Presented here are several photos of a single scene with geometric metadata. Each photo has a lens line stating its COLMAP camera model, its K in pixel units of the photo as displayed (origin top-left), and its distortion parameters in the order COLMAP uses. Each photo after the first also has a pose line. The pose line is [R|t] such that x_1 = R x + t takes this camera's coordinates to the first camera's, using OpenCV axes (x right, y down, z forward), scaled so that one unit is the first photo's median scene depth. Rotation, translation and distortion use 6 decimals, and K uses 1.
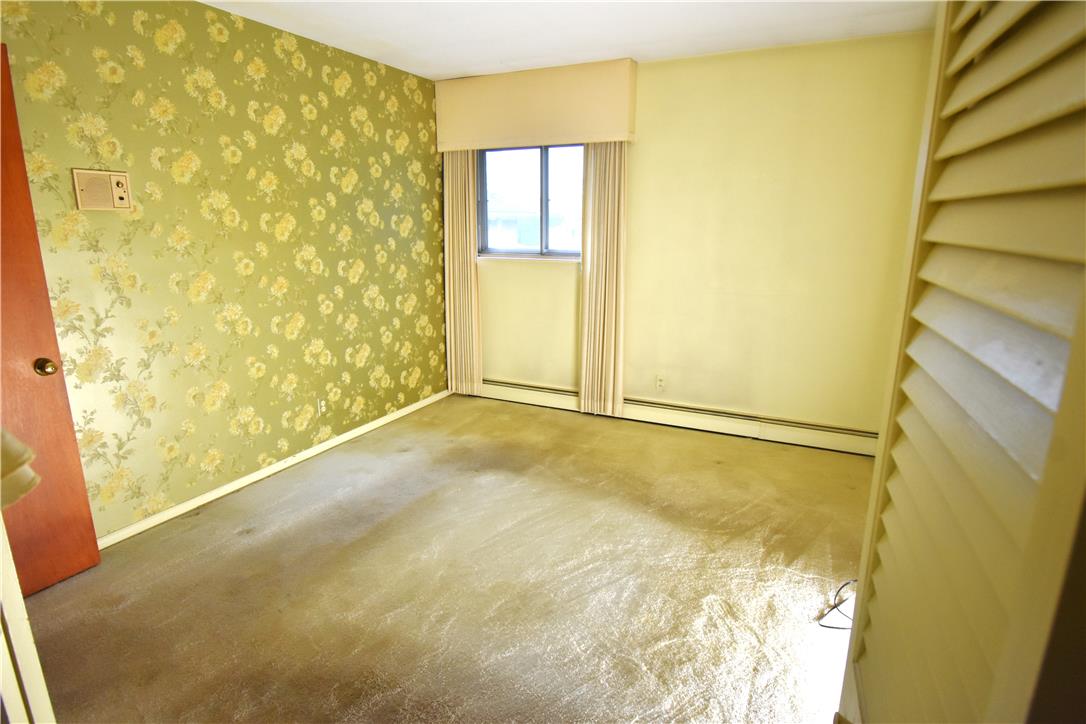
lens RADIAL K [[592.9, 0, 541.7], [0, 592.9, 361.7], [0, 0, 1]] dist [-0.001437, -0.000003]
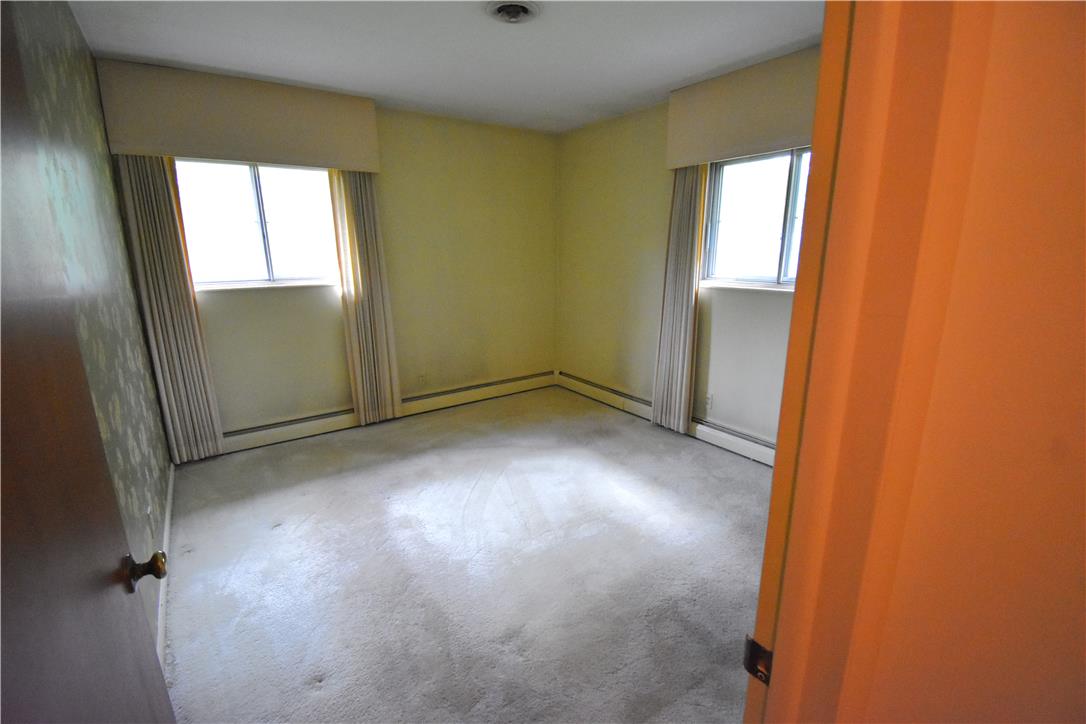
lens RADIAL K [[486.8, 0, 543.4], [0, 486.8, 365.3], [0, 0, 1]] dist [0.000025, -0.000139]
pose [[0.479115, -0.218579, 0.850101, -0.511238], [0.209713, 0.968955, 0.130945, -0.067479], [-0.852332, 0.115539, 0.510080, 0.276459]]
